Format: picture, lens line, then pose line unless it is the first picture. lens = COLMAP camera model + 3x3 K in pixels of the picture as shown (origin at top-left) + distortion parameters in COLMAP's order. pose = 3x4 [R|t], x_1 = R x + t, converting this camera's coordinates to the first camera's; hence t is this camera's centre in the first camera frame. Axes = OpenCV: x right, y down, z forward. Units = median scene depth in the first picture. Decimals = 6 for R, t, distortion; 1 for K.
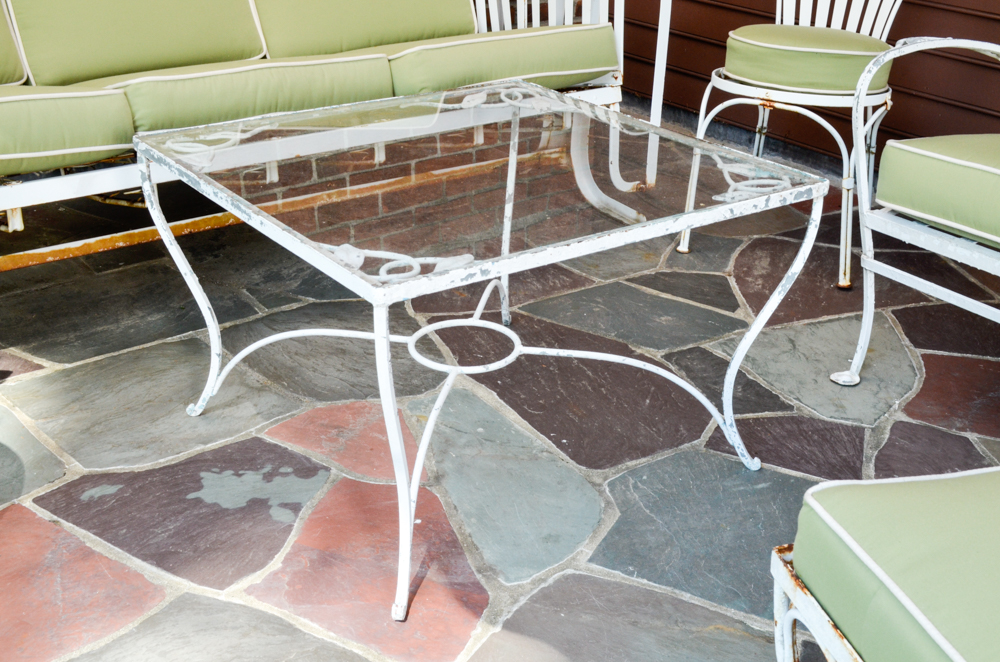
lens RADIAL K [[1162.6, 0, 510.3], [0, 1162.6, 337.9], [0, 0, 1]] dist [-0.048117, 0.000000]
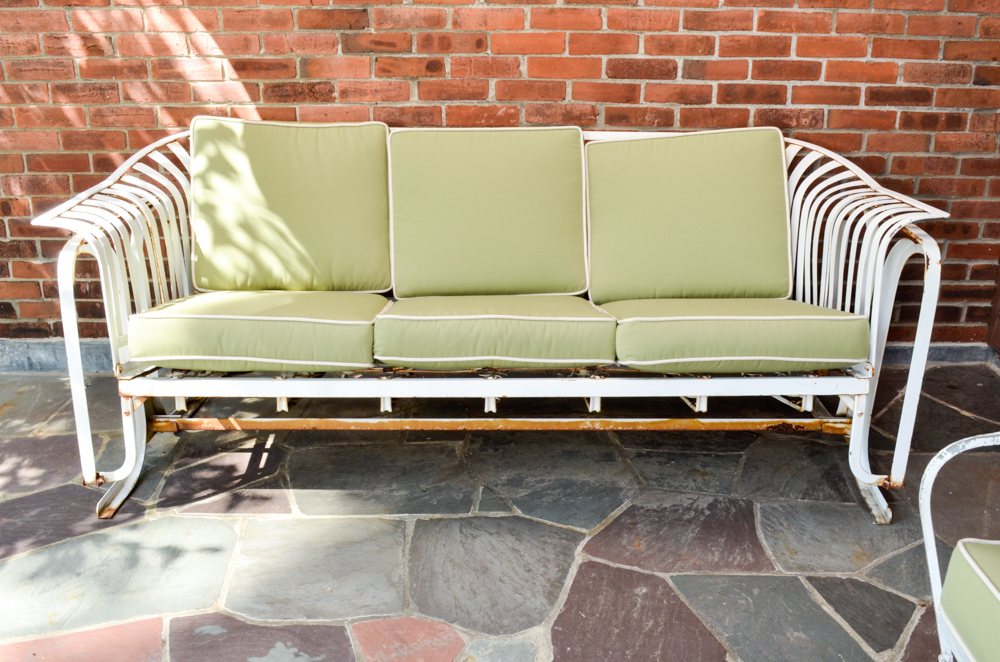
lens RADIAL K [[969.4, 0, 509.1], [0, 969.4, 325.1], [0, 0, 1]] dist [-0.077562, 0.000000]
pose [[0.791448, 0.168159, -0.587651, 0.407025], [-0.236175, 0.970876, -0.040260, -0.197537], [0.563766, 0.170652, 0.808112, 0.207580]]
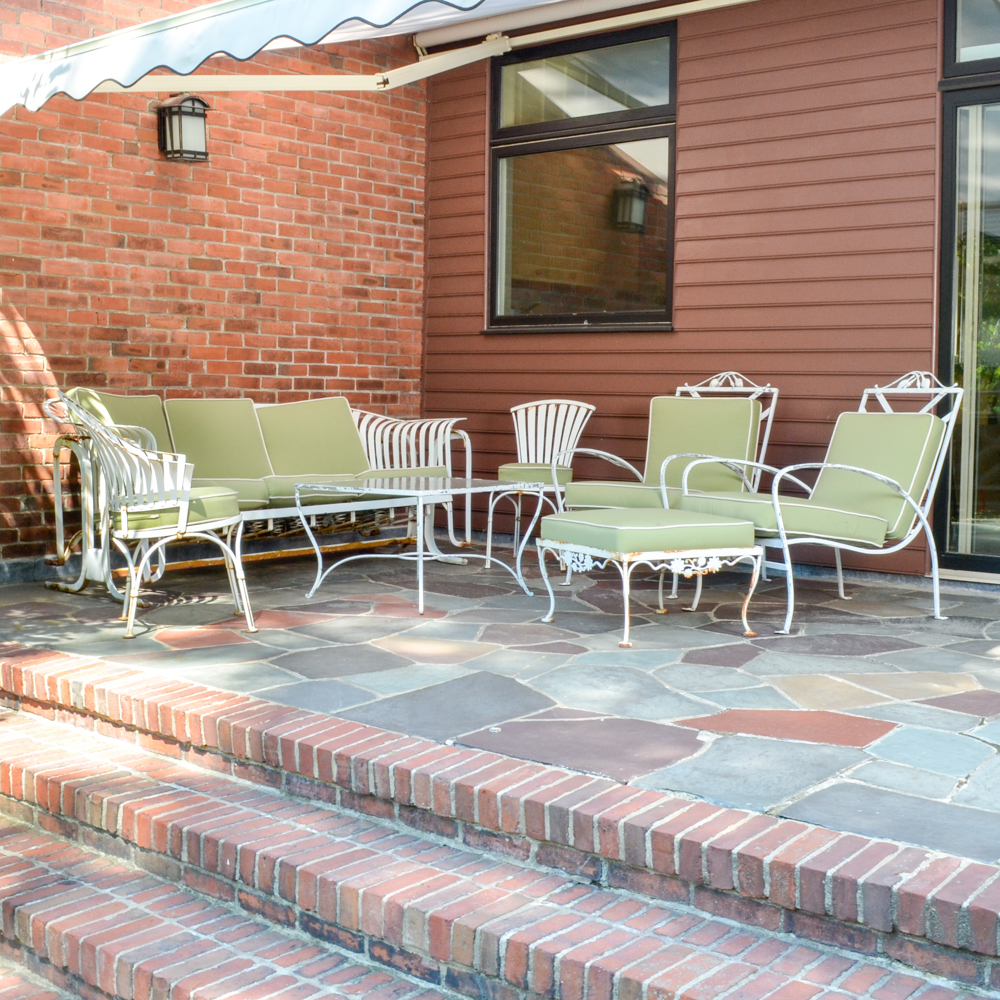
lens RADIAL K [[1402.9, 0, 495.9], [0, 1402.9, 494.4], [0, 0, 1]] dist [-0.101256, 0.000000]
pose [[0.977247, -0.036894, 0.208871, -0.458538], [0.109064, 0.932001, -0.345657, 0.863343], [-0.181915, 0.360573, 0.914819, -1.734153]]
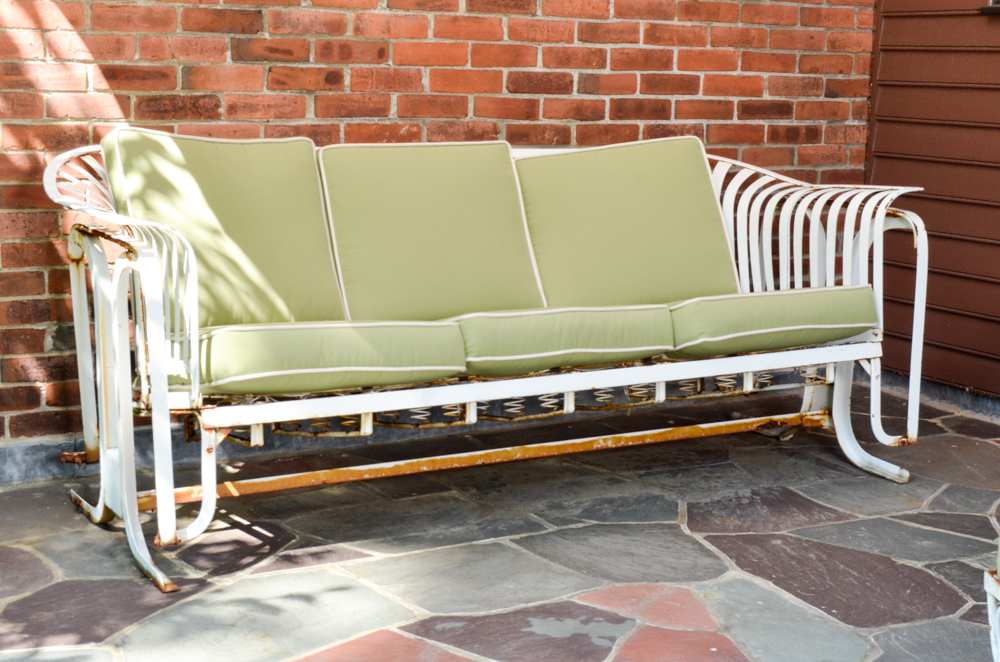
lens RADIAL K [[1640.4, 0, 511.3], [0, 1640.4, 344.2], [0, 0, 1]] dist [-0.031480, 0.000000]
pose [[0.990845, 0.004818, -0.134918, -0.047739], [-0.041418, 0.962019, -0.269820, 0.256686], [0.128494, 0.272938, 0.953412, -0.597400]]
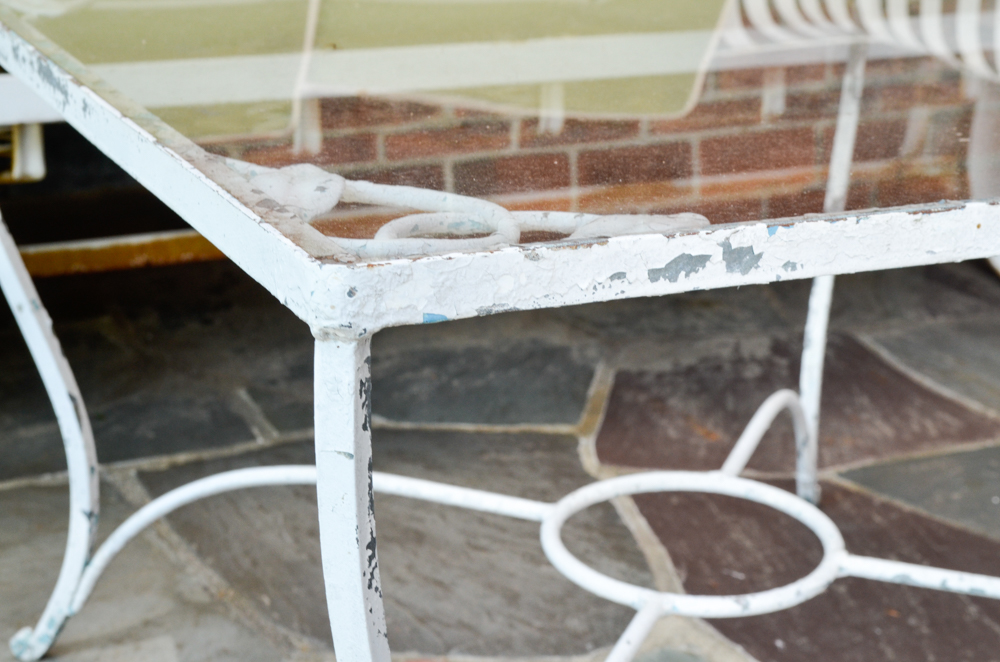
lens RADIAL K [[1814.9, 0, 506.6], [0, 1814.9, 339.6], [0, 0, 1]] dist [-0.009187, 0.000000]
pose [[0.982648, 0.064298, -0.173982, 0.000119], [-0.083934, 0.990605, -0.107965, 0.009299], [0.165405, 0.120695, 0.978813, 0.350700]]
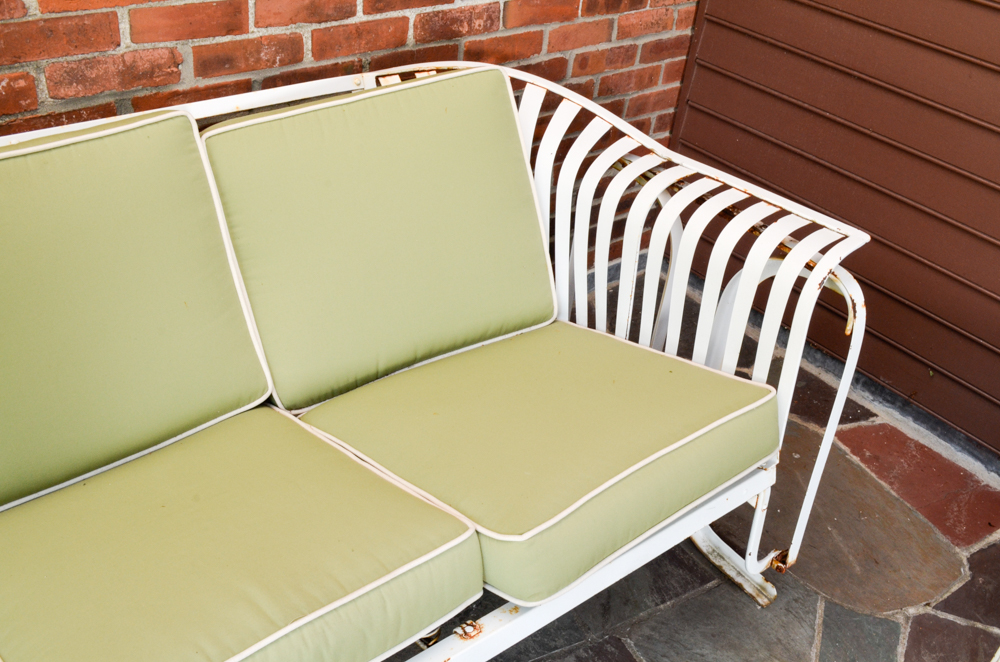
lens RADIAL K [[997.3, 0, 517.0], [0, 997.3, 333.0], [0, 0, 1]] dist [-0.062026, 0.000000]
pose [[0.996988, 0.015799, 0.075932, -0.142693], [-0.026994, 0.988506, 0.148749, -0.485610], [-0.072709, -0.150351, 0.985955, 0.526165]]
